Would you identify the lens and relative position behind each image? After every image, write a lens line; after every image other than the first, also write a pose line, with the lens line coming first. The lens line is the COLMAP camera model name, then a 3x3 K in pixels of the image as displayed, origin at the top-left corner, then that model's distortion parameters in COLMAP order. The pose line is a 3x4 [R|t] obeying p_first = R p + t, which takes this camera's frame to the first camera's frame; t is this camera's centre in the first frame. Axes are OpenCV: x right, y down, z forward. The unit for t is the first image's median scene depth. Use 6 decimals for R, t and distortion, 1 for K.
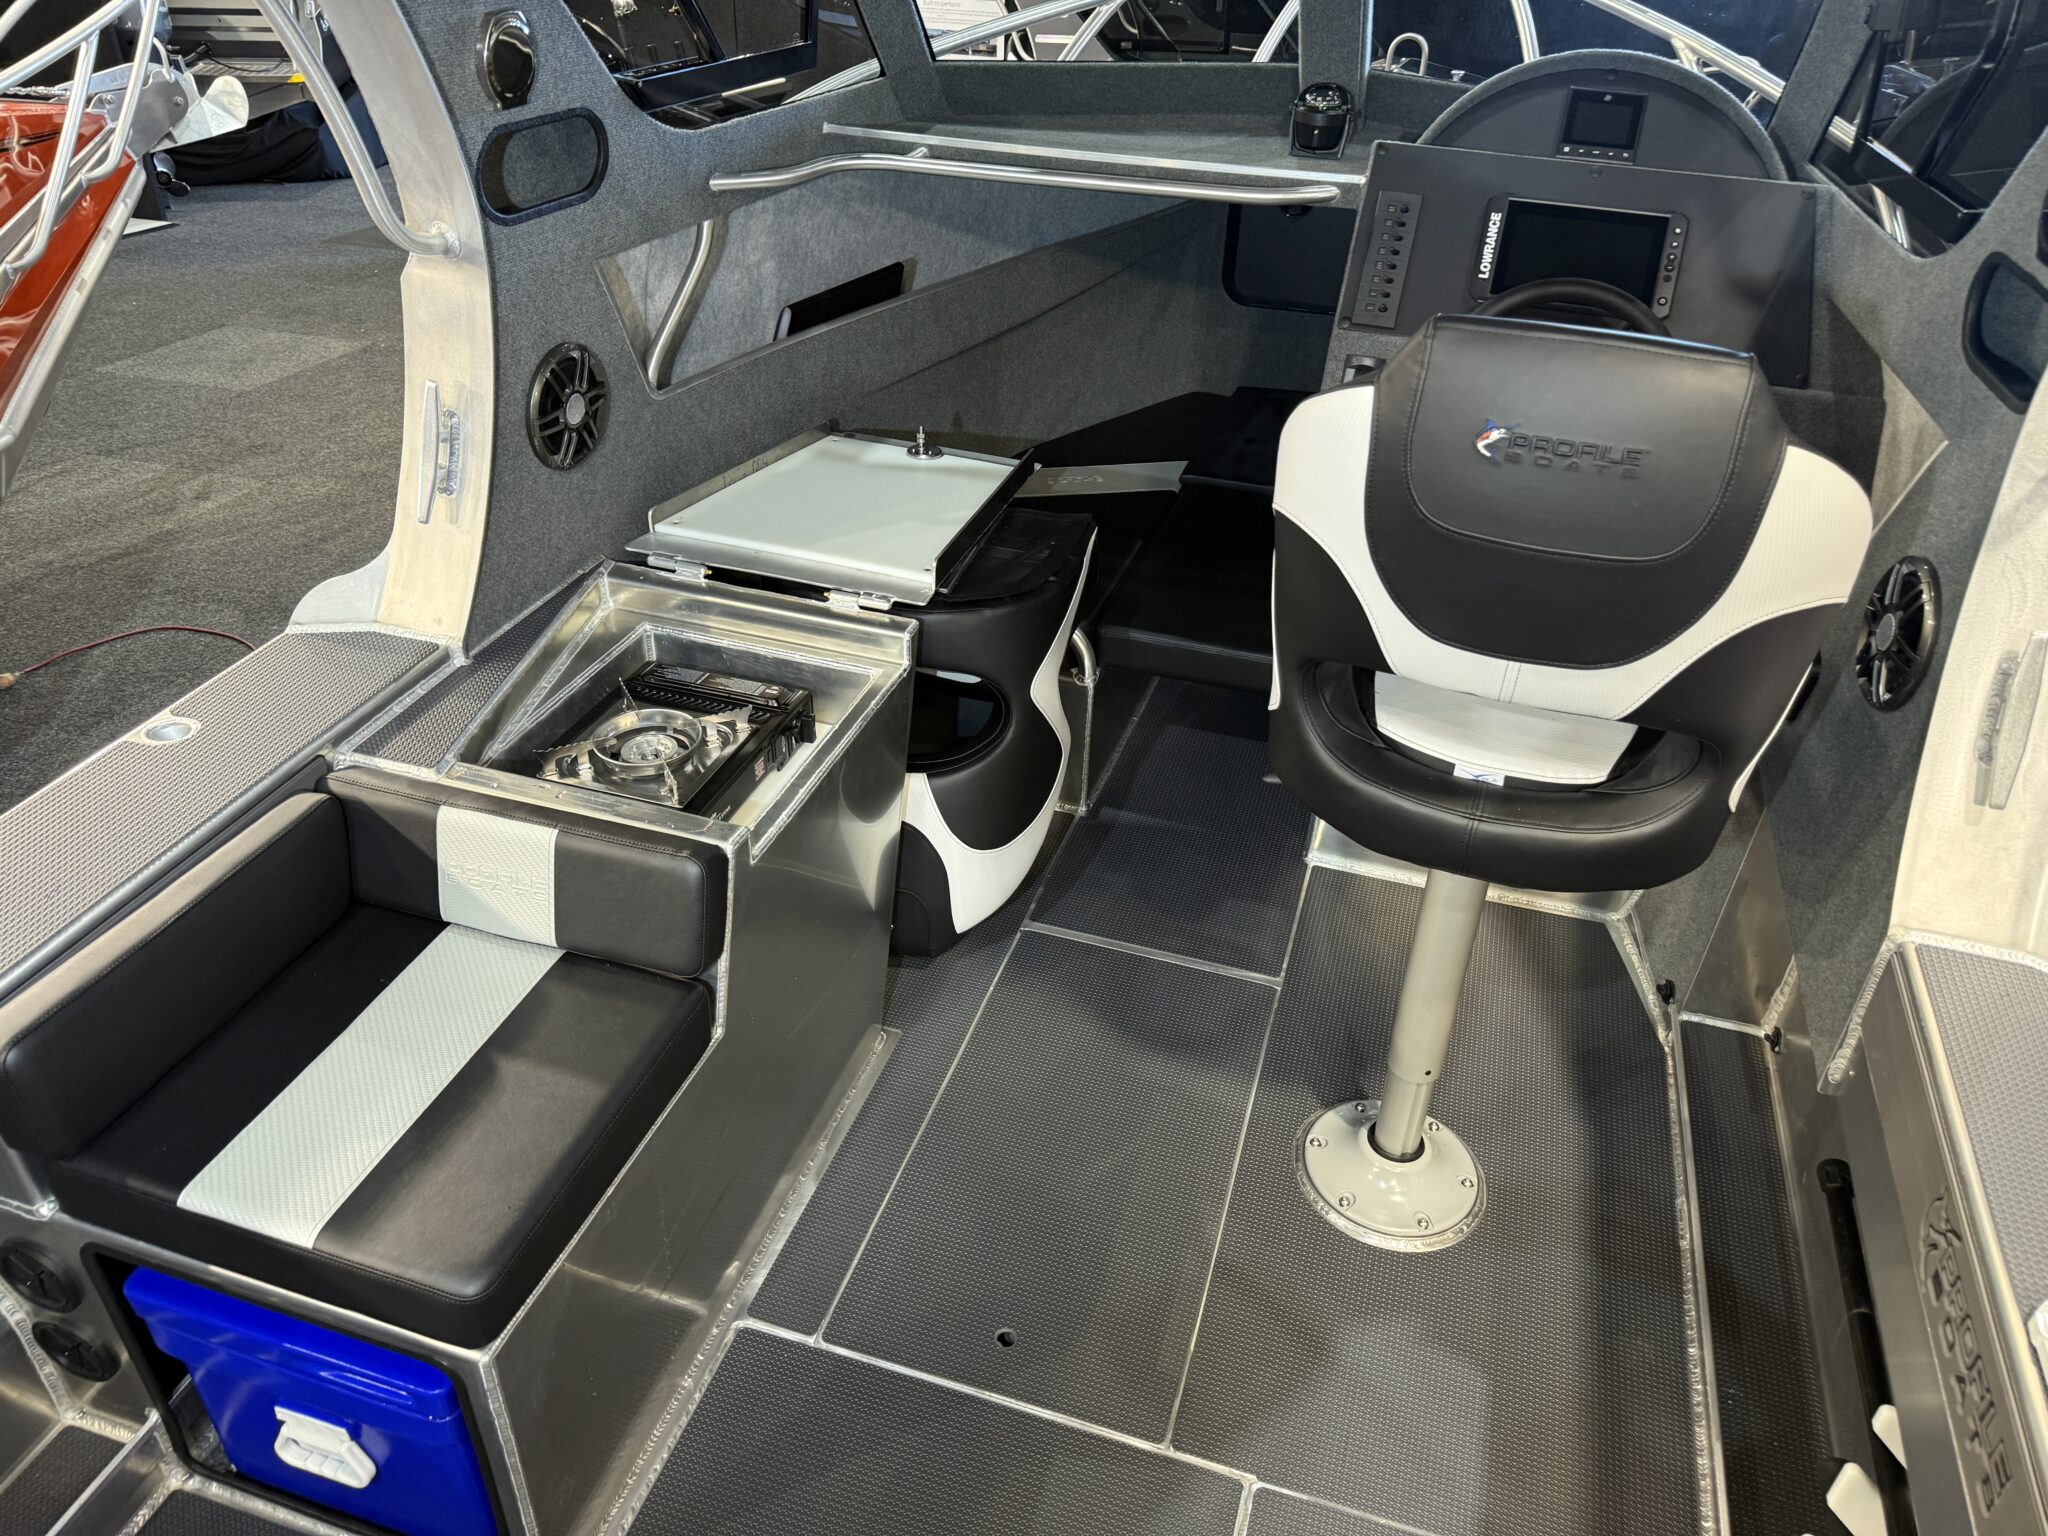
lens RADIAL K [[1468.6, 0, 1016.7], [0, 1468.6, 759.9], [0, 0, 1]] dist [-0.000551, -0.005976]
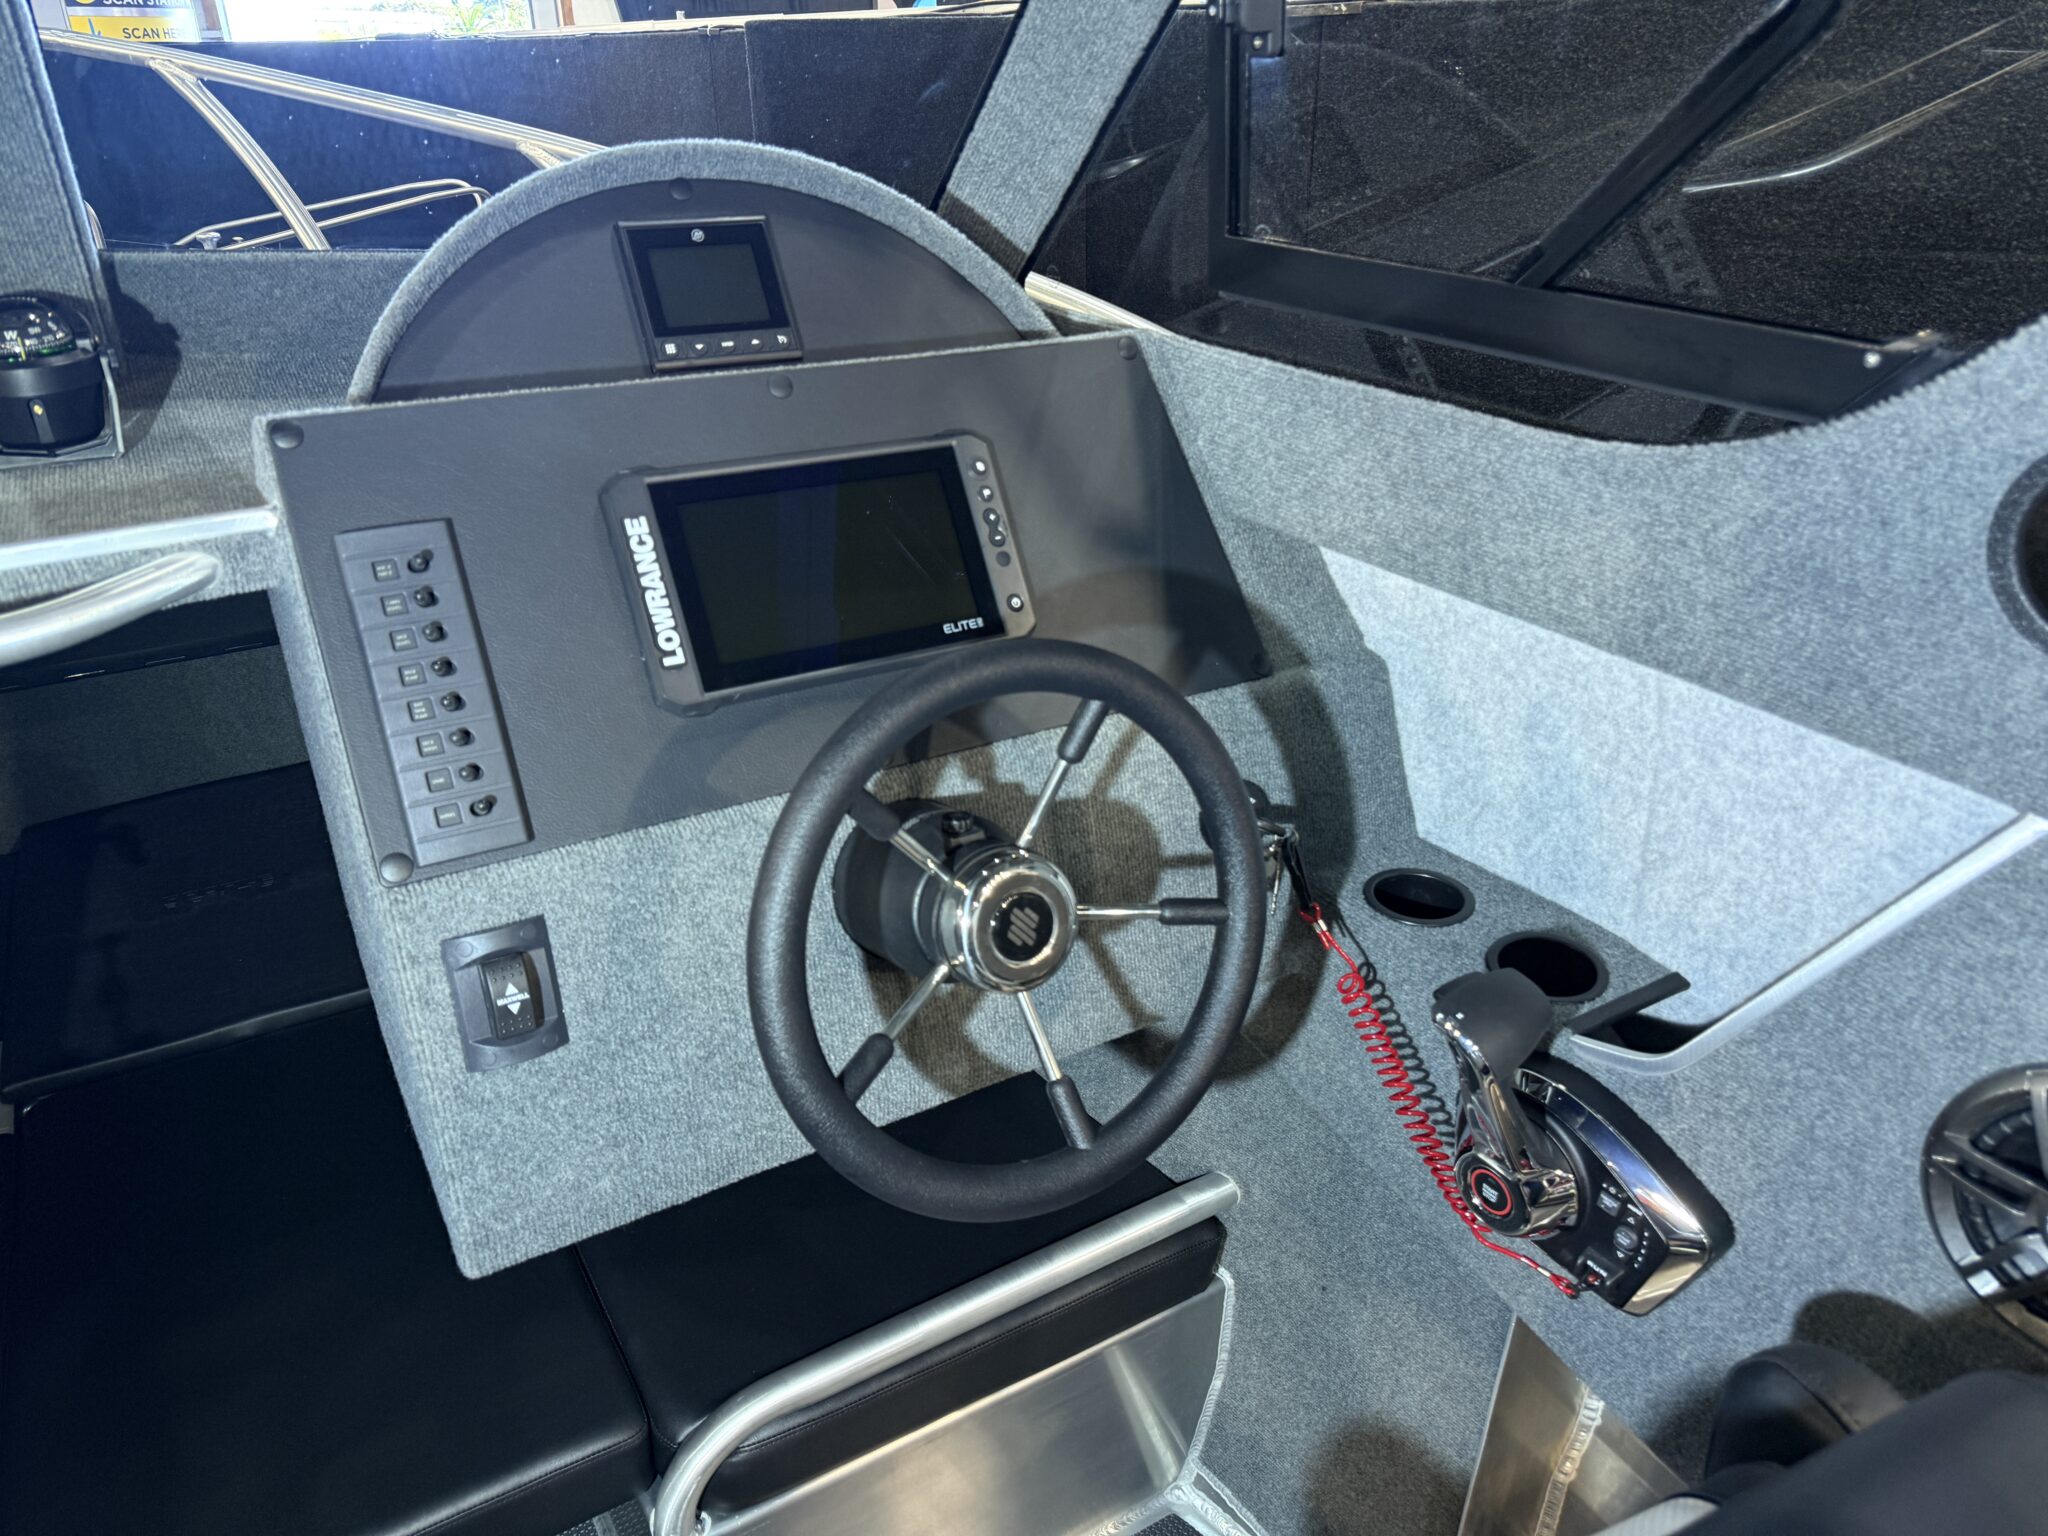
lens RADIAL K [[1468.6, 0, 1016.7], [0, 1468.6, 759.9], [0, 0, 1]] dist [-0.000551, -0.005976]
pose [[0.650980, -0.369611, 0.663032, 0.084557], [0.416534, 0.904137, 0.095054, -0.296641], [-0.634605, 0.214298, 0.742531, 0.609338]]
